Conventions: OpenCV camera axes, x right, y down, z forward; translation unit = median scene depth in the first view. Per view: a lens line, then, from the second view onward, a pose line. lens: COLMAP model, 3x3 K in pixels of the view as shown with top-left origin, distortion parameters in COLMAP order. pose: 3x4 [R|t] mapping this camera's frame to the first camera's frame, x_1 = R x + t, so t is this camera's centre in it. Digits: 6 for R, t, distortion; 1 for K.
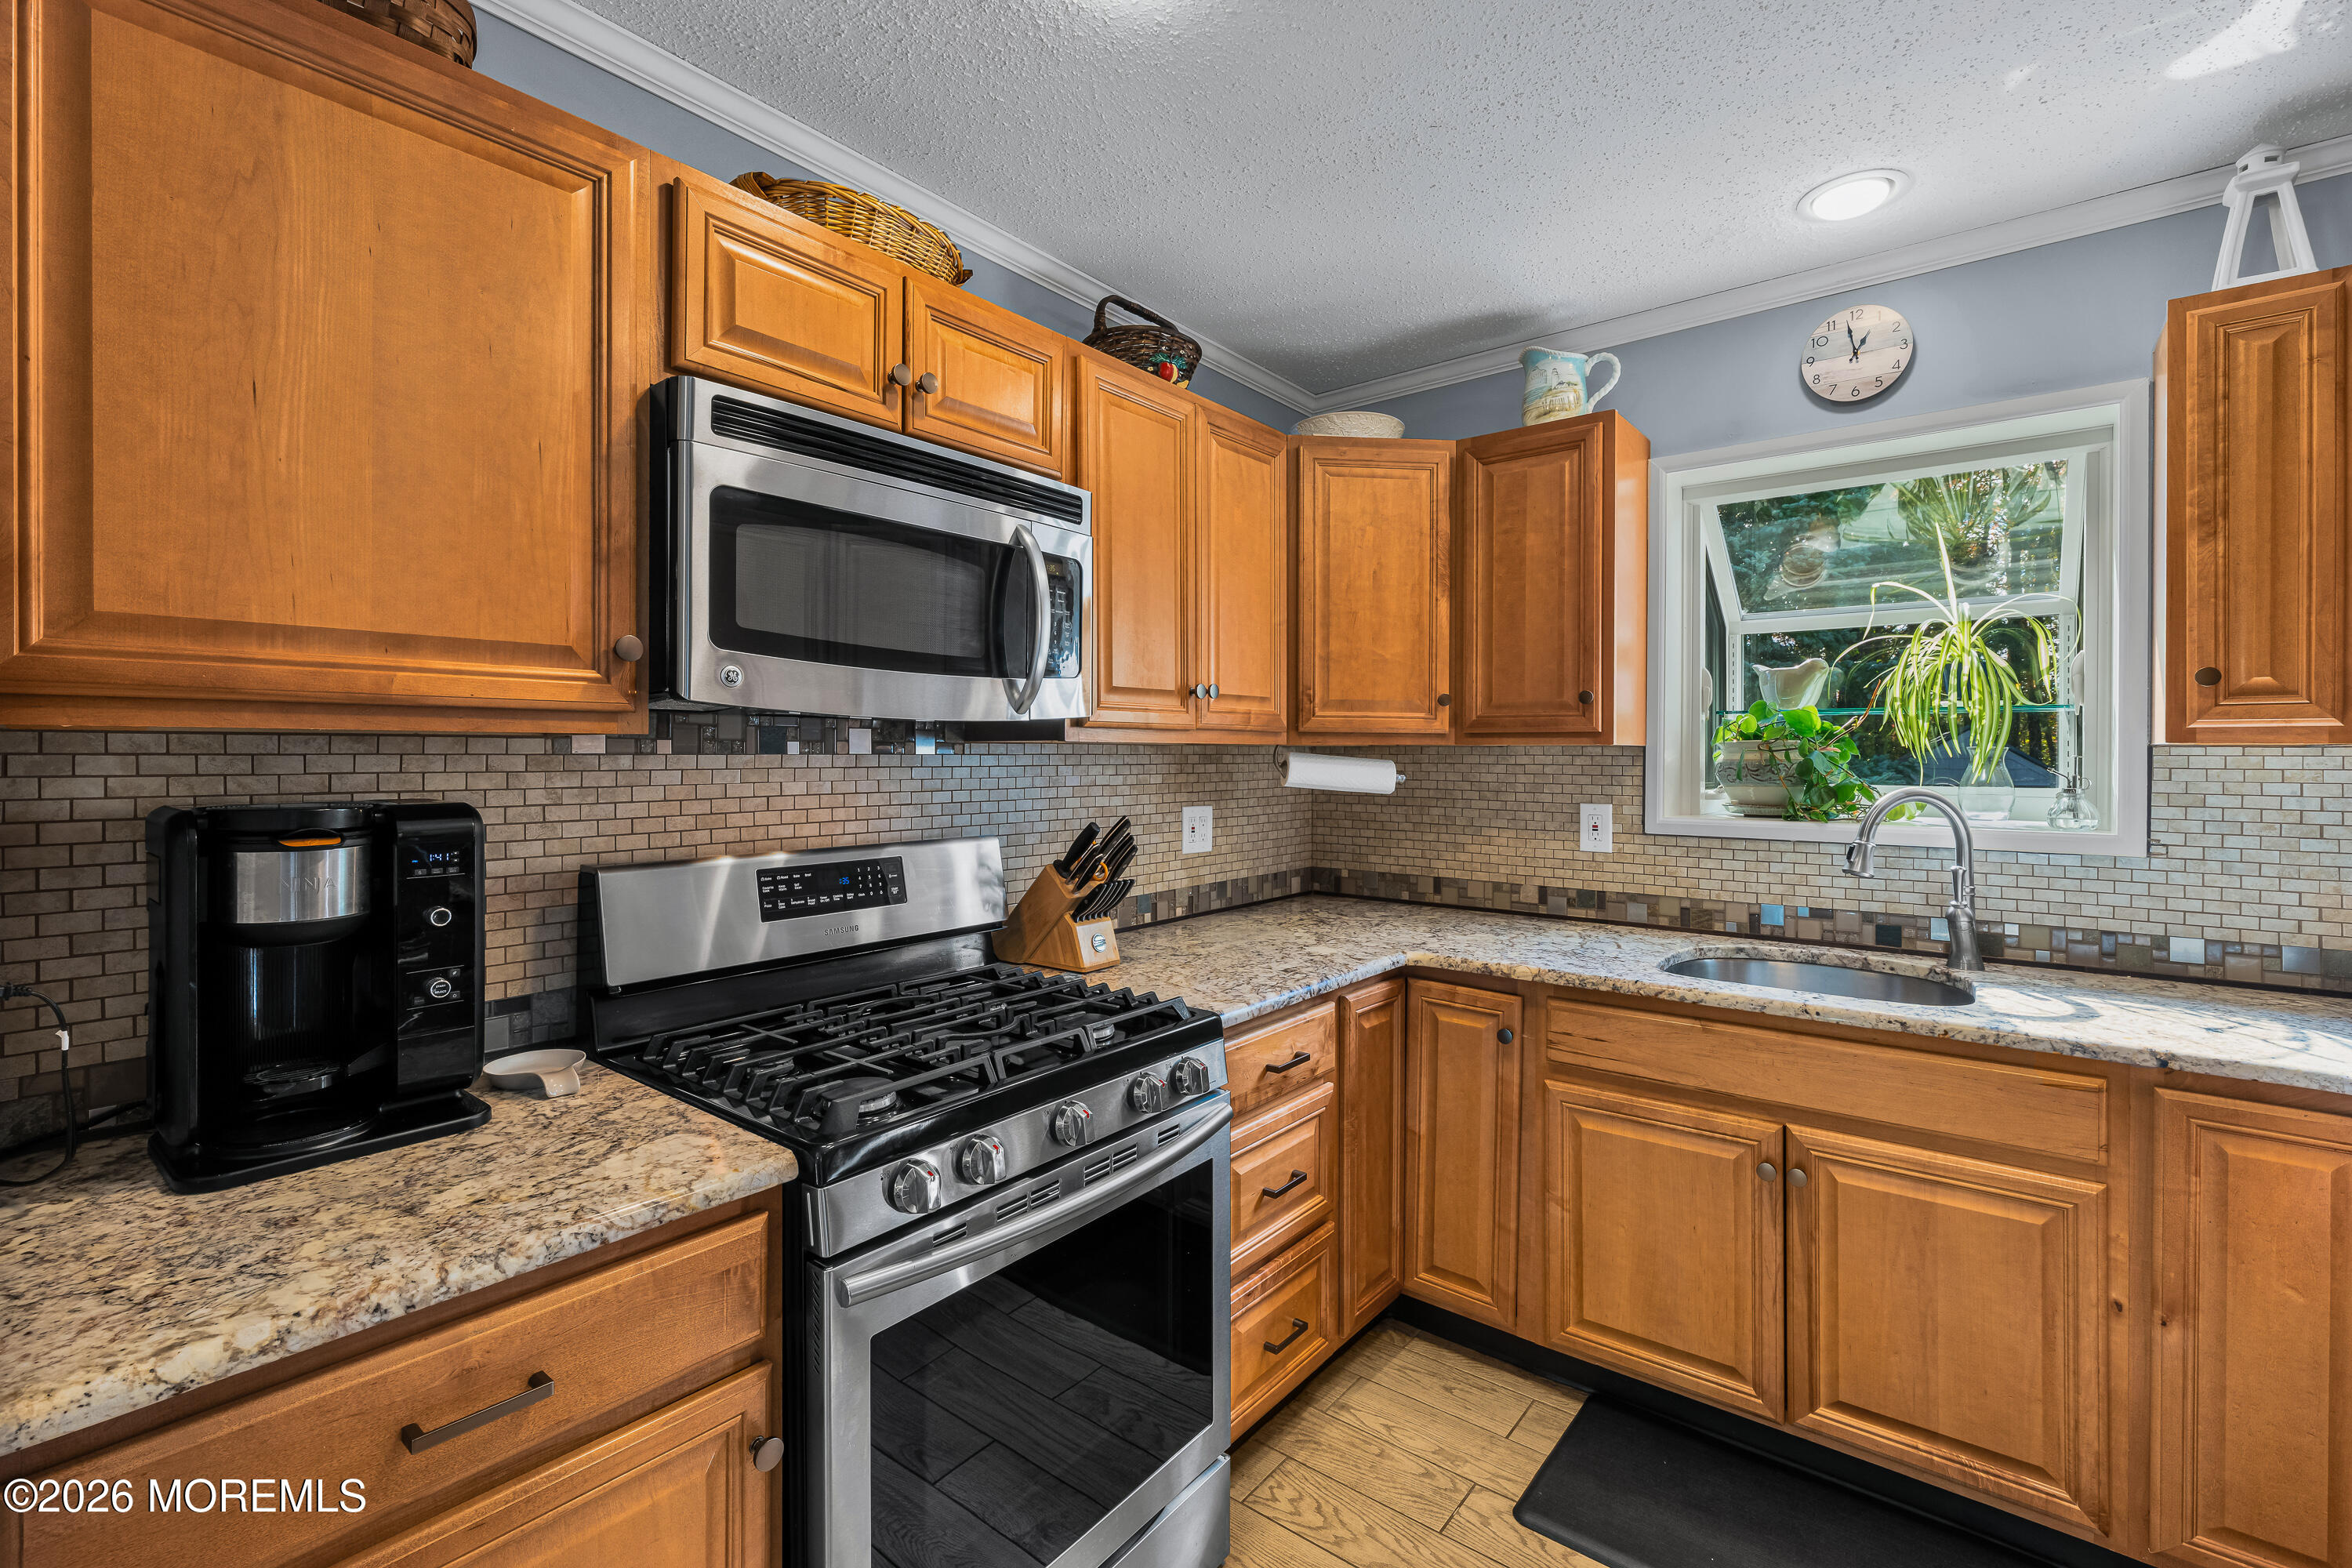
lens RADIAL K [[1034.4, 0, 1178.3], [0, 1034.4, 753.3], [0, 0, 1]] dist [0.000023, -0.000076]
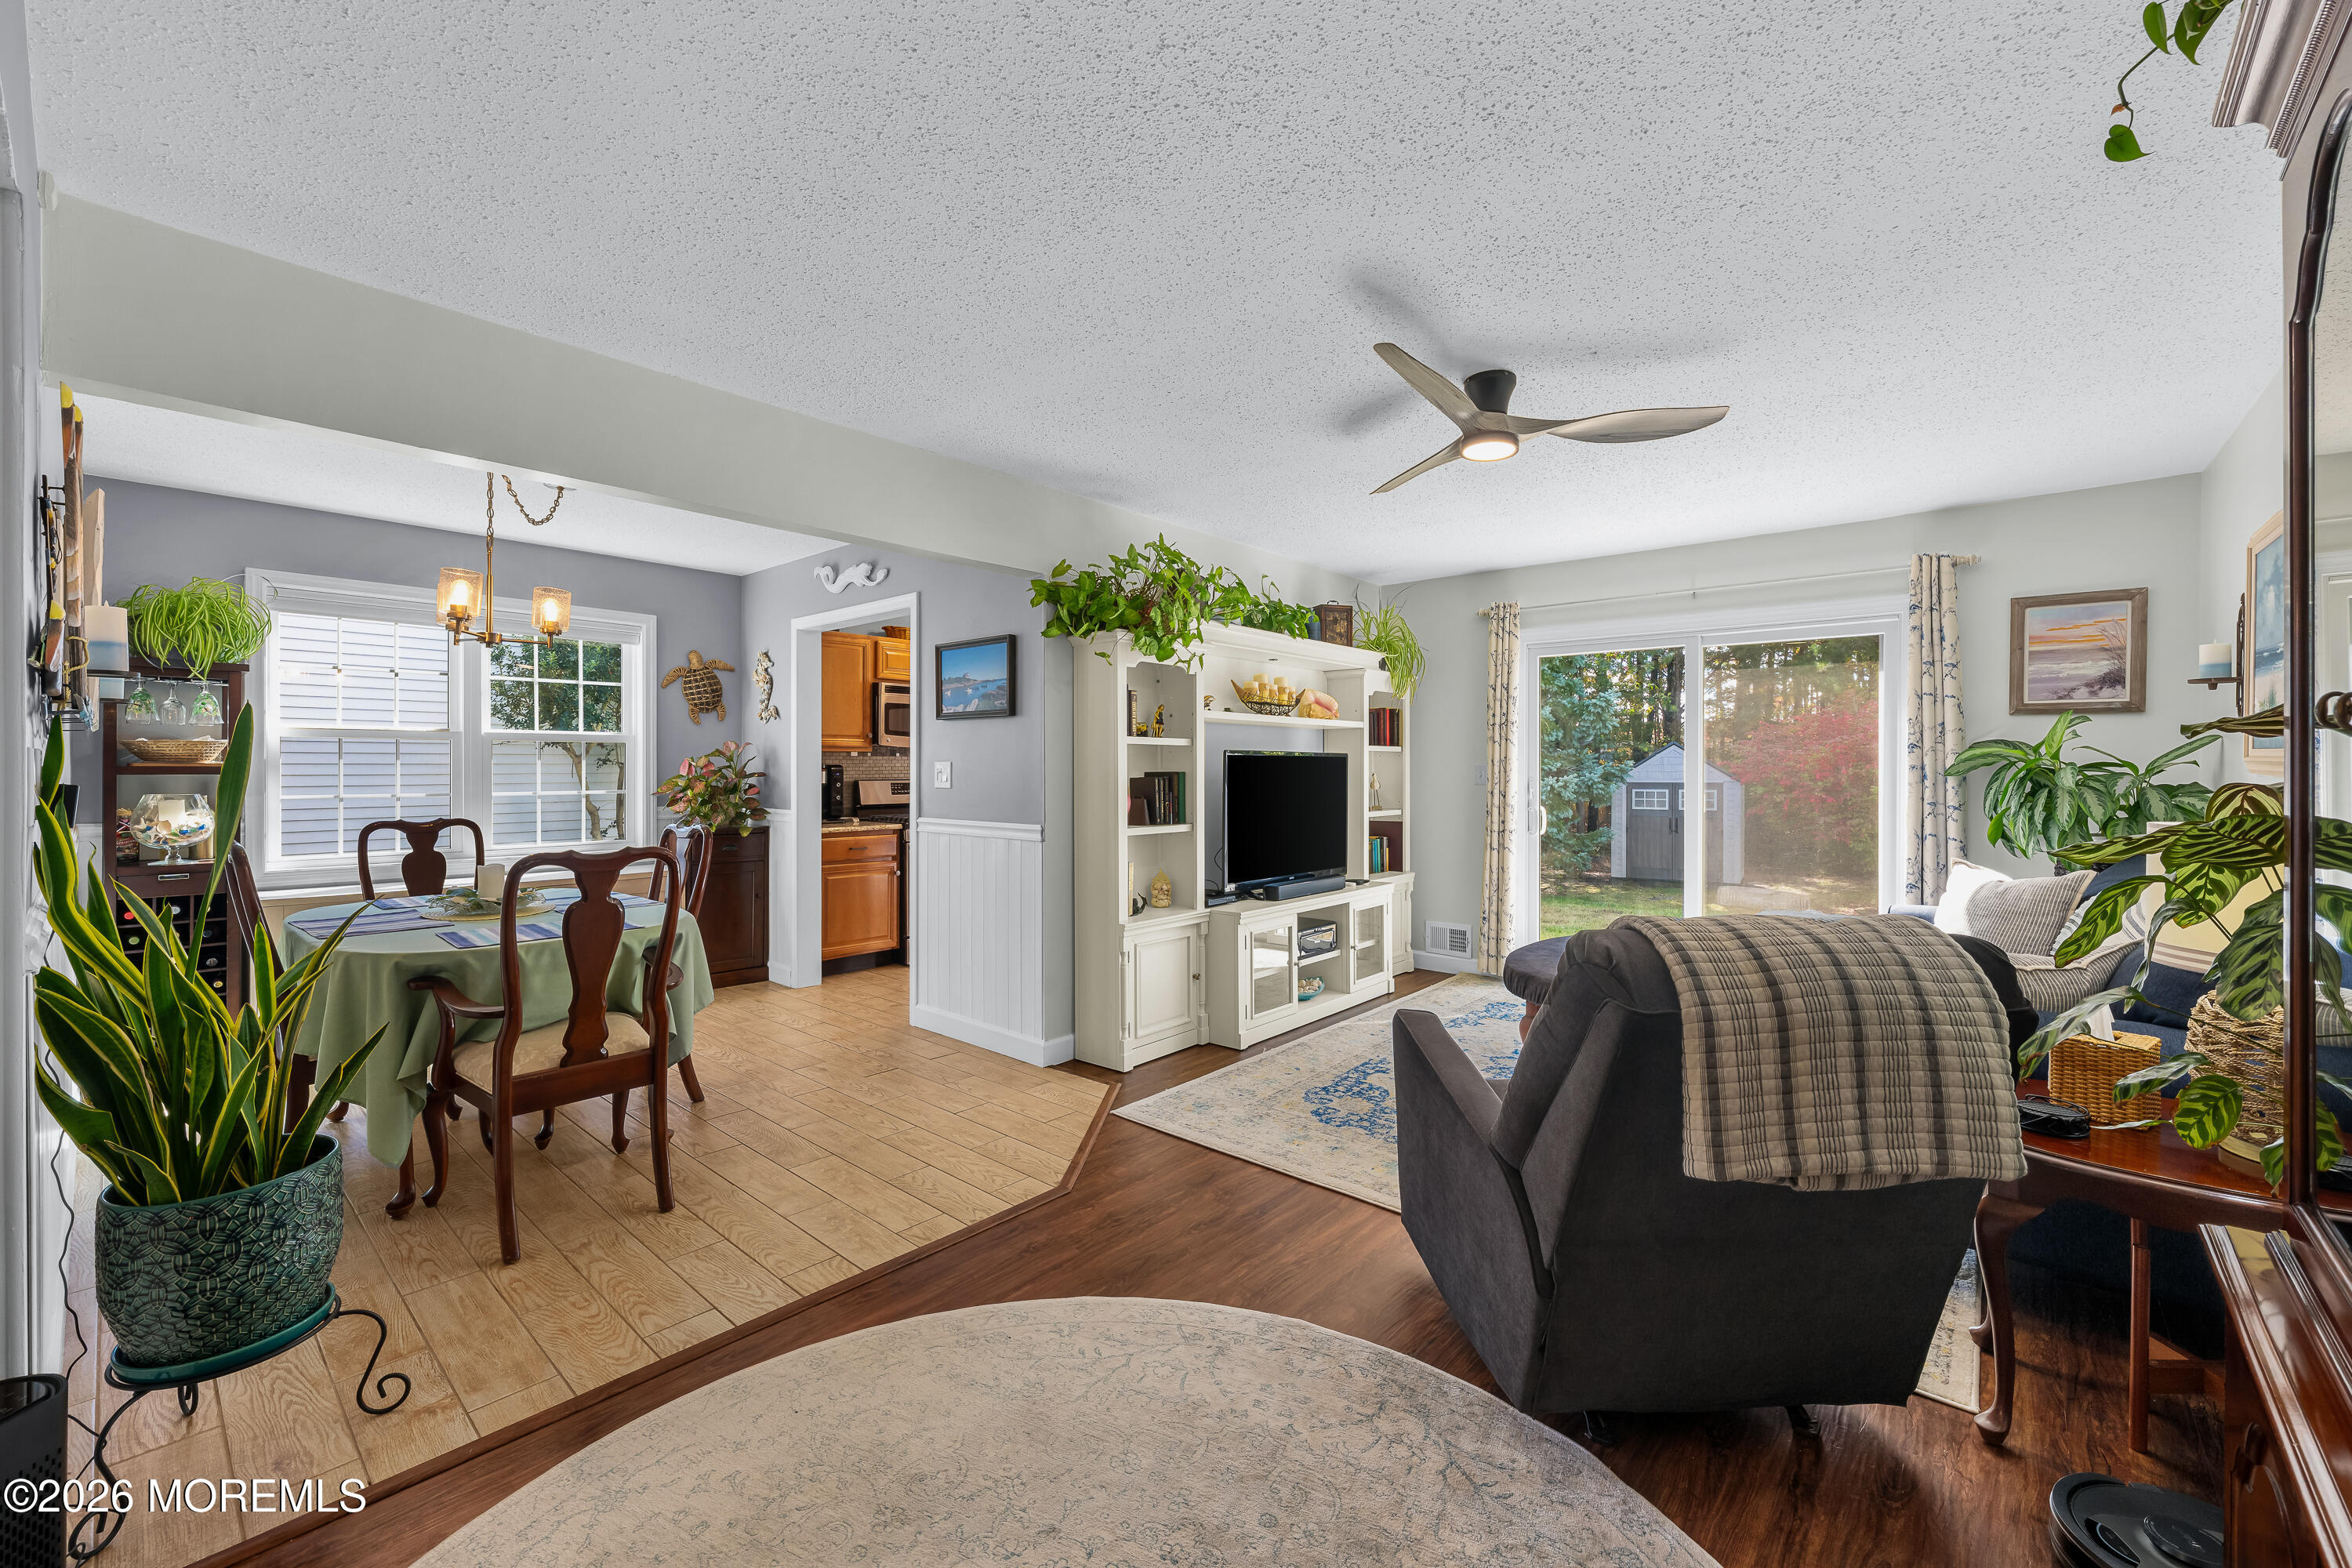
lens RADIAL K [[947.4, 0, 1174.5], [0, 947.4, 766.8], [0, 0, 1]] dist [-0.000154, 0.000008]
pose [[0.998937, -0.002793, -0.046004, 0.763368], [0.002823, 0.999996, 0.000581, 0.037038], [0.046002, -0.000710, 0.998941, -2.309518]]
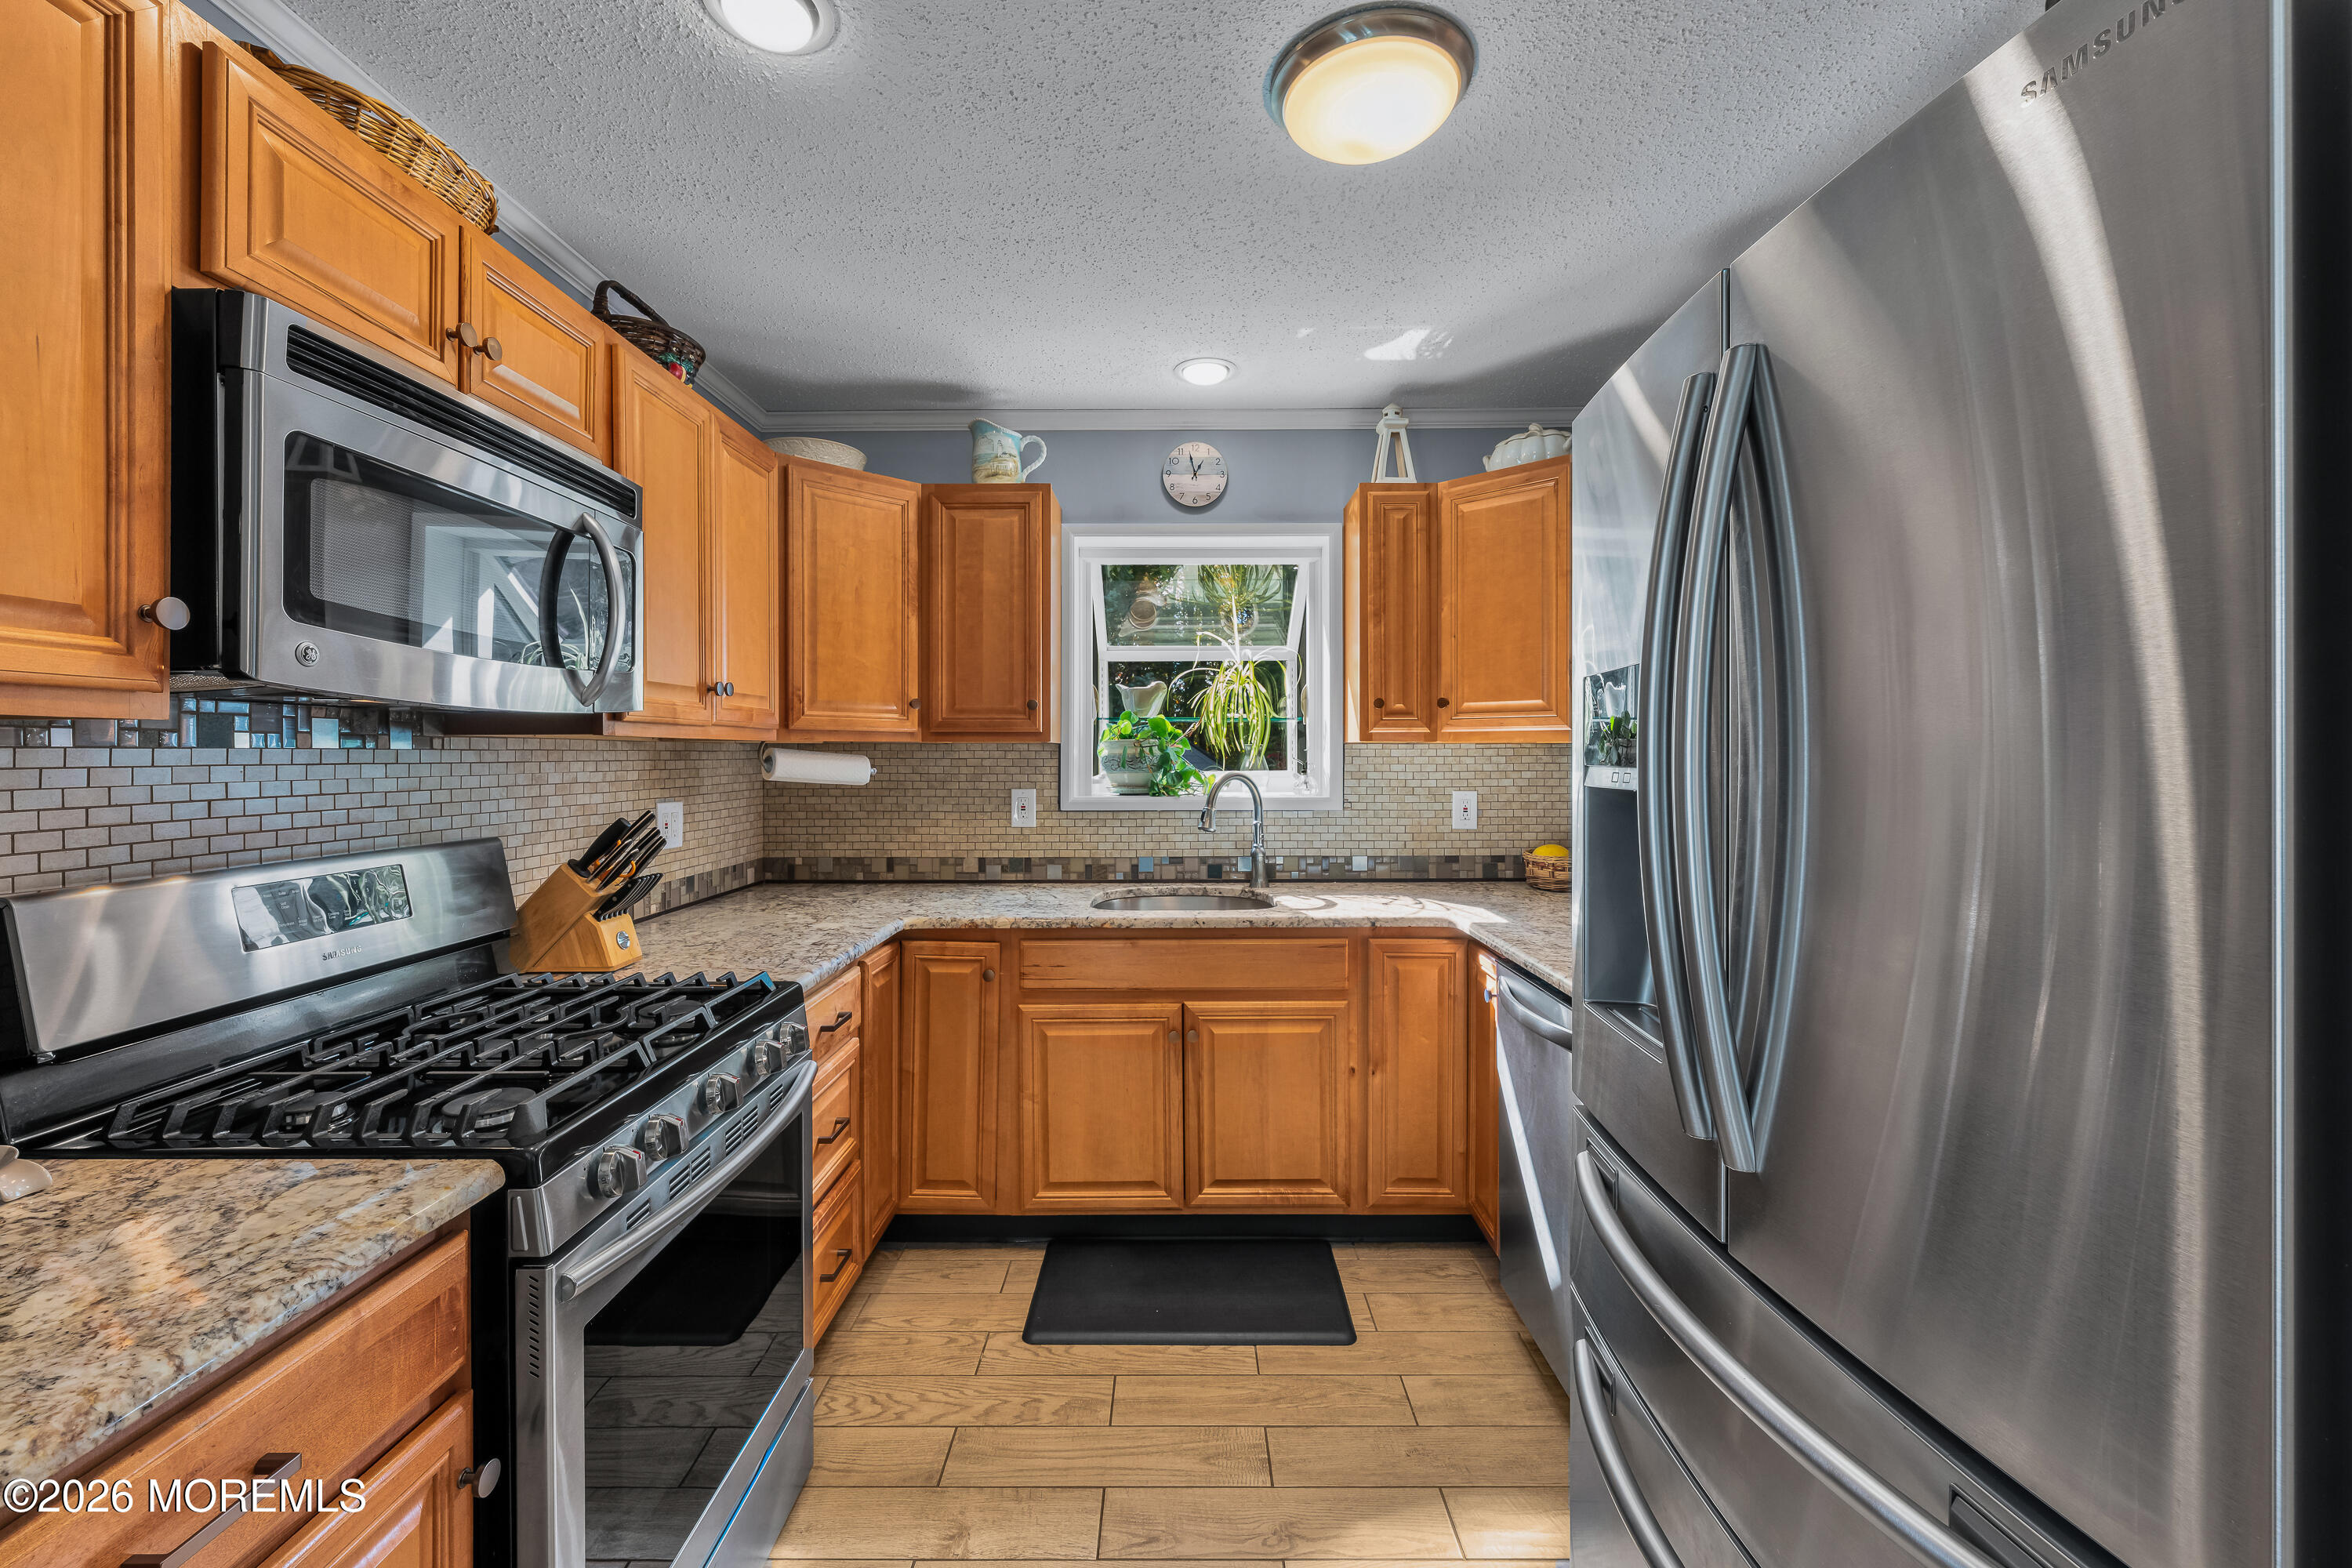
lens RADIAL K [[964.1, 0, 1176.4], [0, 964.1, 751.5], [0, 0, 1]] dist [-0.000462, -0.000098]
pose [[0.781040, -0.002333, 0.624476, -0.239724], [0.003835, 0.999992, -0.001060, 0.006346], [-0.624469, 0.003223, 0.781043, -0.048586]]
